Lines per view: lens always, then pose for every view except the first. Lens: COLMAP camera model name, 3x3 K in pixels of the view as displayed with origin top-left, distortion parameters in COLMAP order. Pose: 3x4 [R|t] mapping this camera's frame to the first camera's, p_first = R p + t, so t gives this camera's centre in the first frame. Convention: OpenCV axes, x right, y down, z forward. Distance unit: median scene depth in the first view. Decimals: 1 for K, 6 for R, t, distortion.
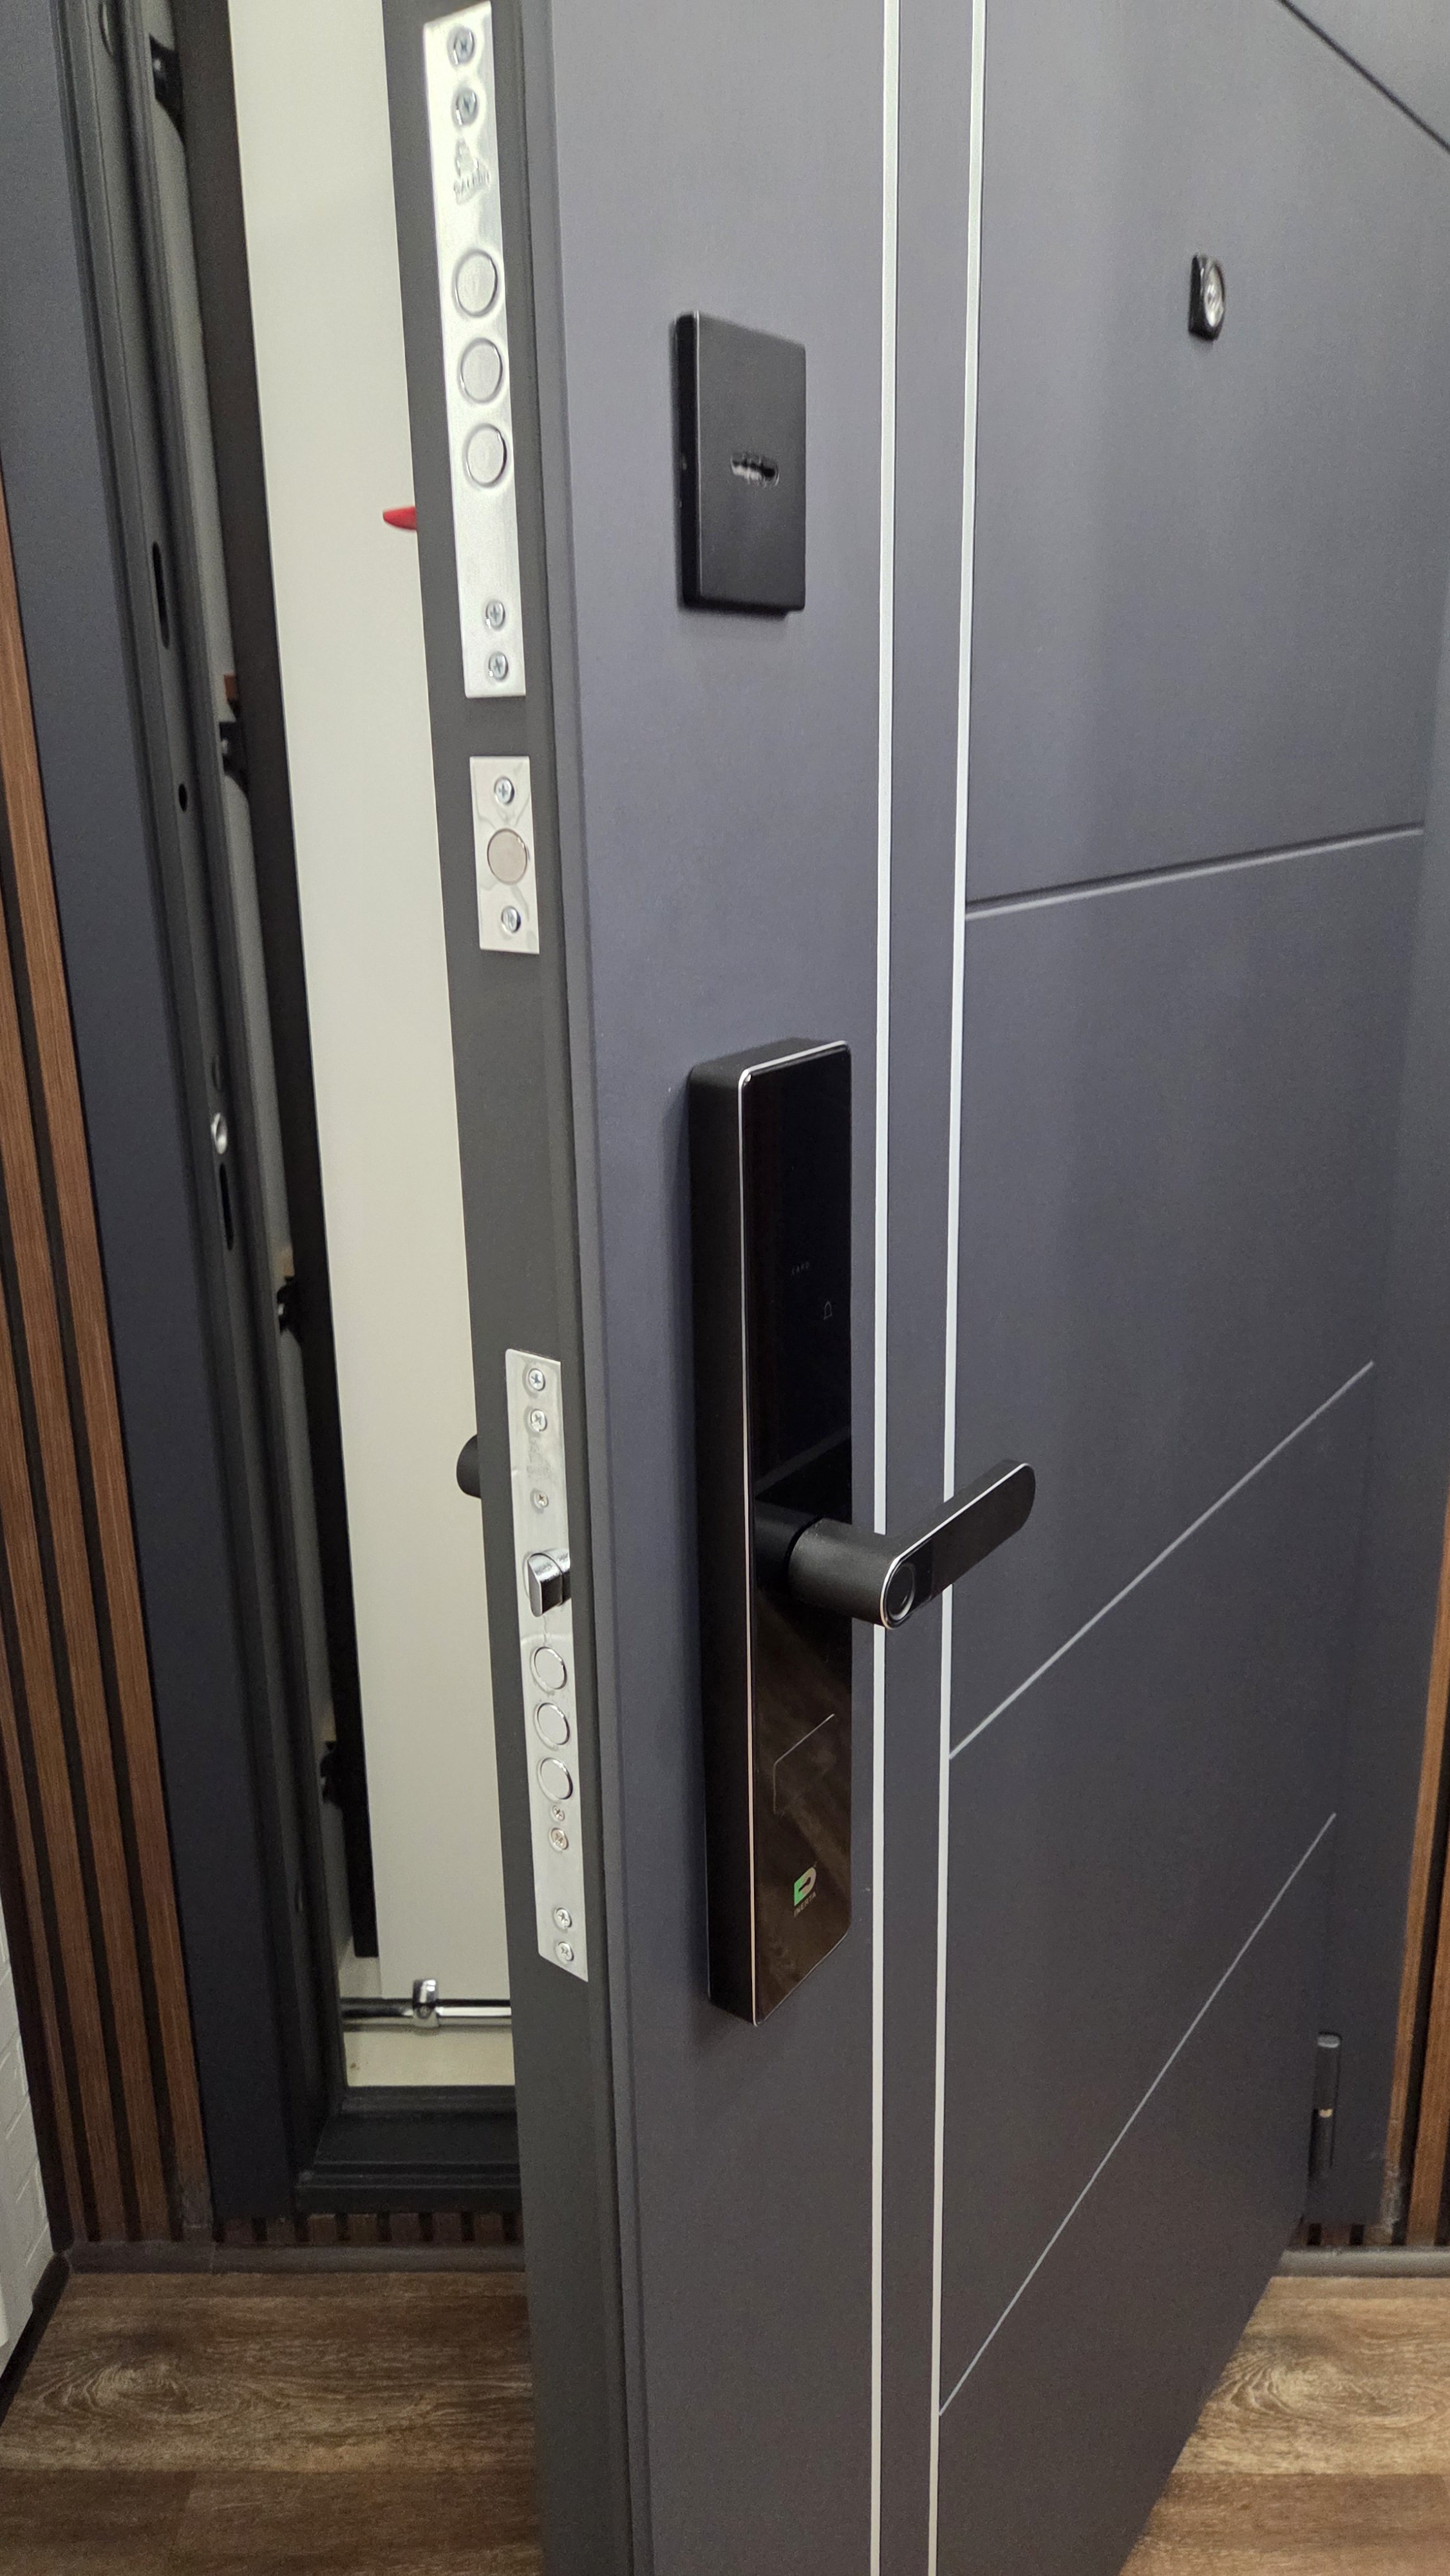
lens RADIAL K [[1733.0, 0, 717.3], [0, 1733.0, 1246.5], [0, 0, 1]] dist [0.052368, -0.048293]
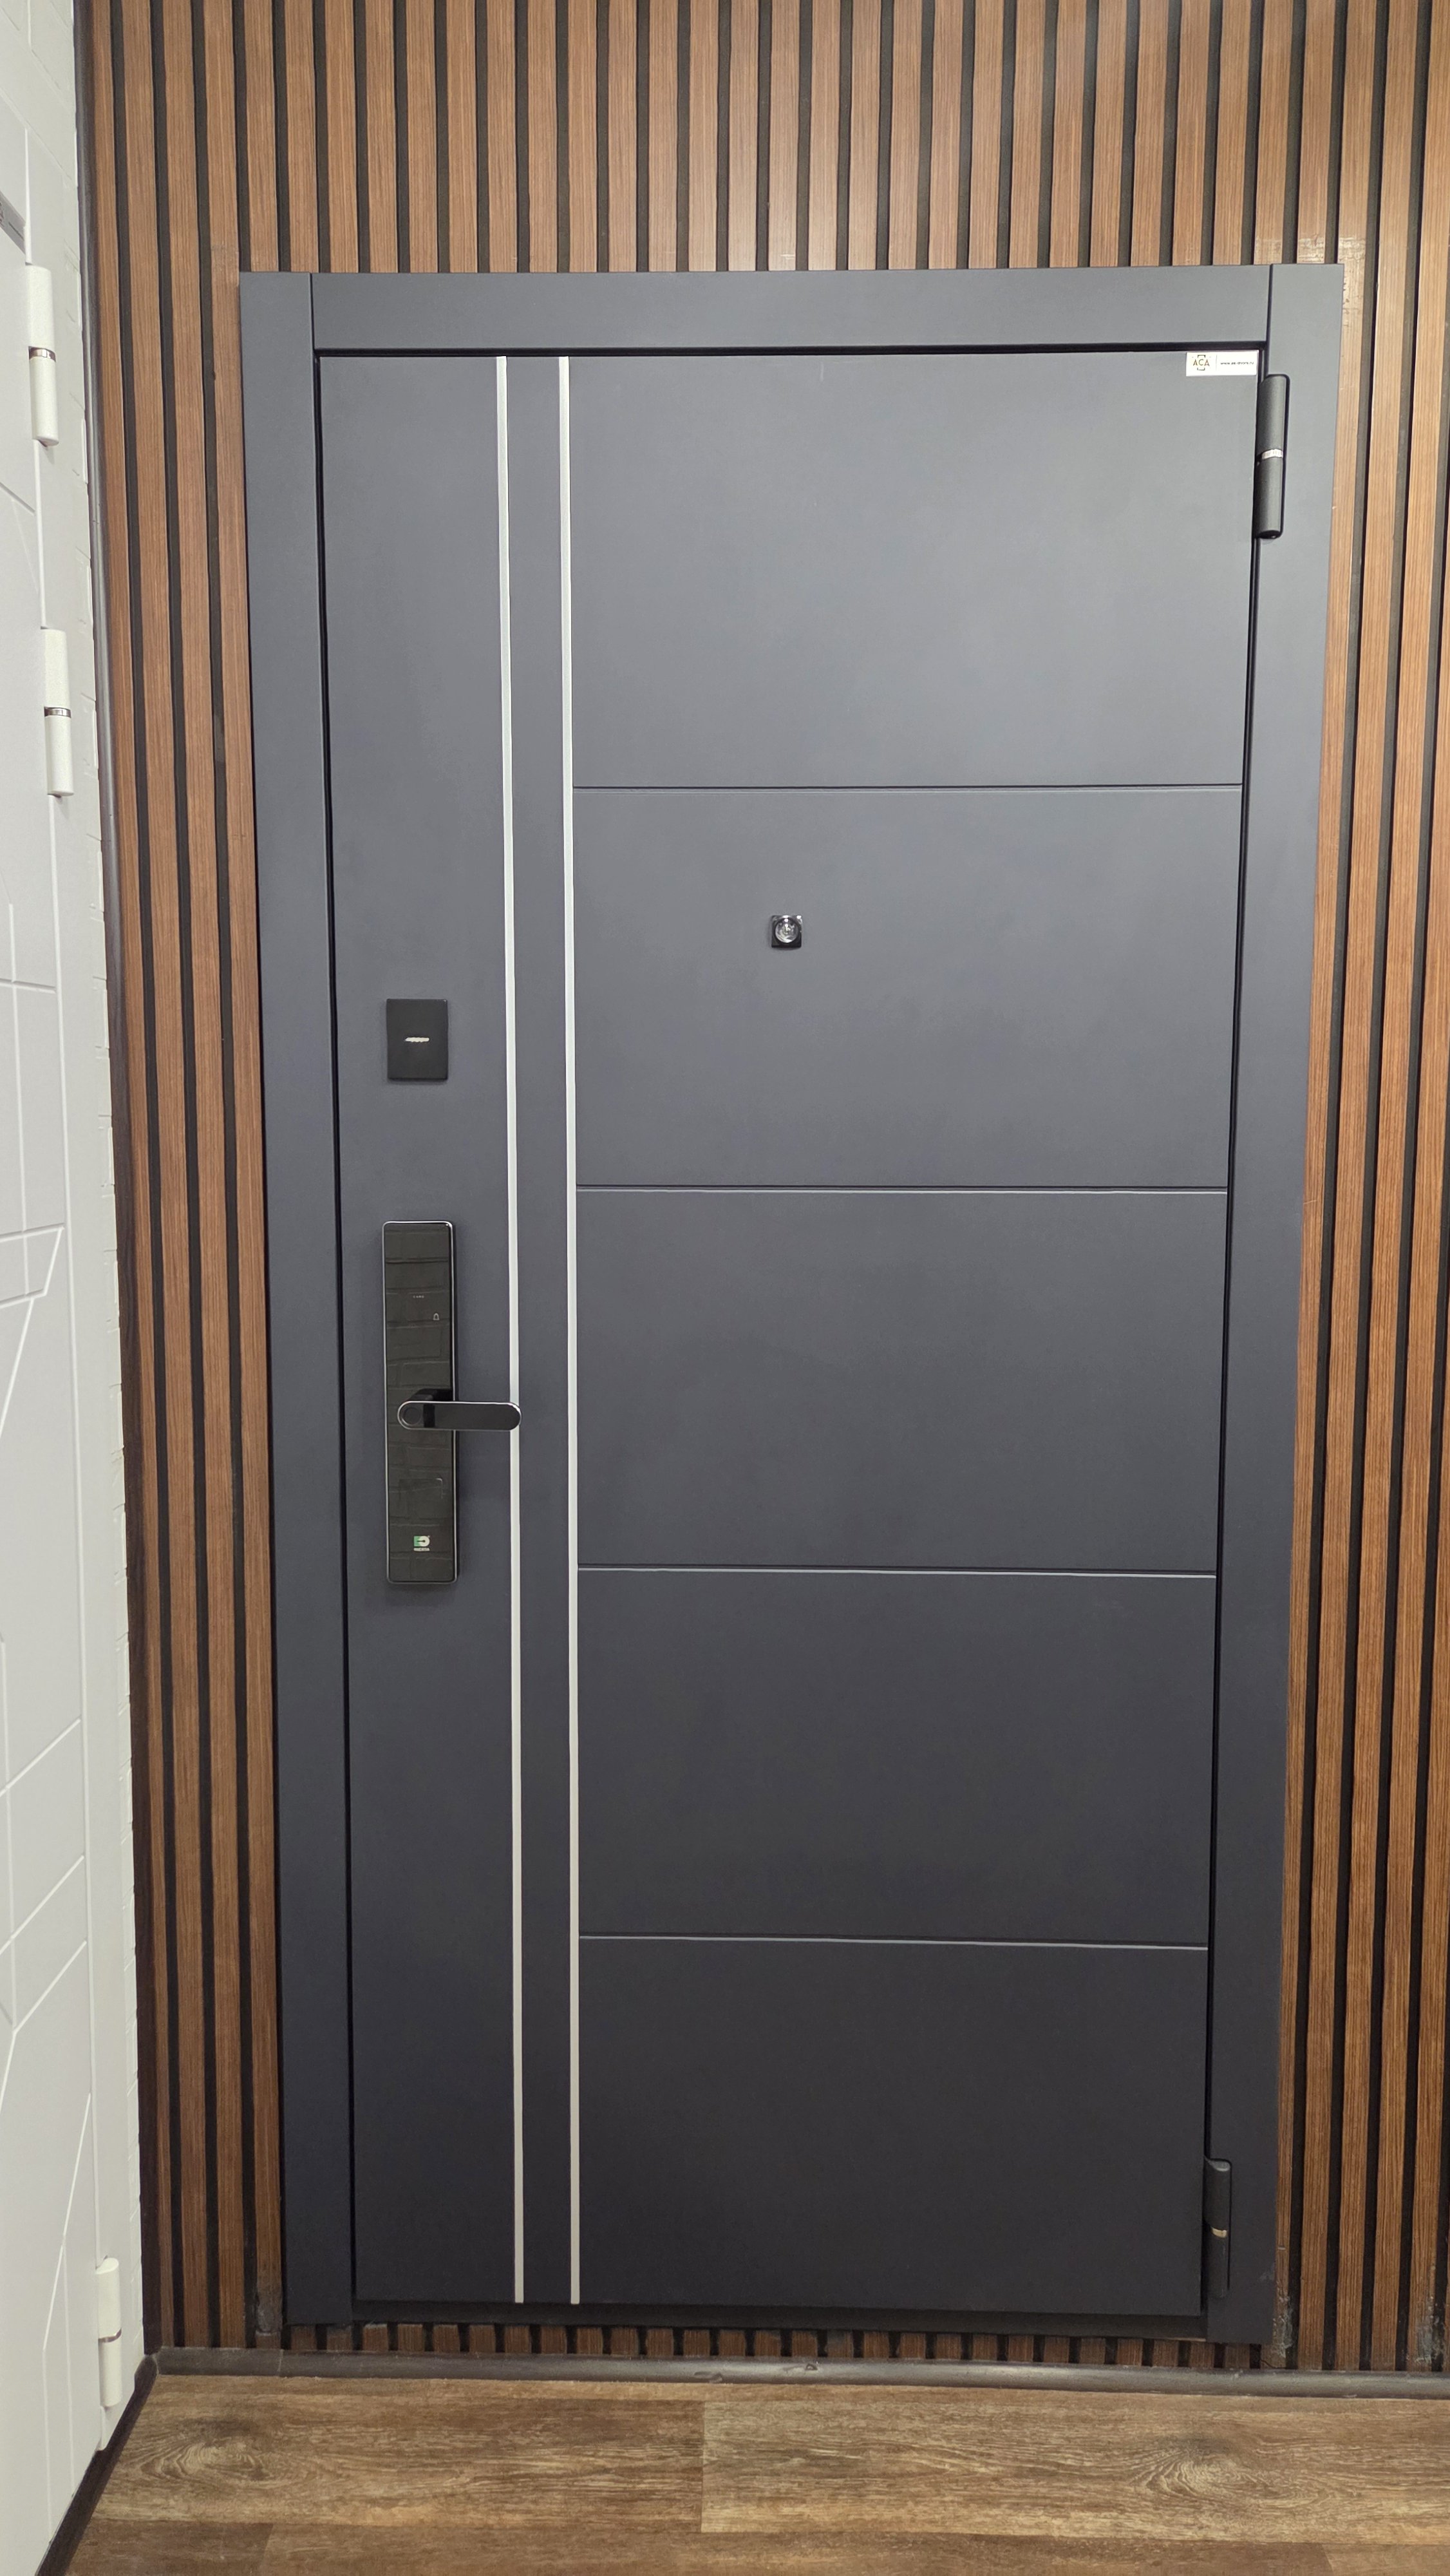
lens RADIAL K [[1733.0, 0, 729.4], [0, 1733.0, 1277.4], [0, 0, 1]] dist [0.052368, -0.048293]
pose [[0.999583, 0.021461, 0.019318, -0.028288], [-0.017576, 0.983025, -0.182630, 0.078343], [-0.022909, 0.182214, 0.982992, -0.302218]]
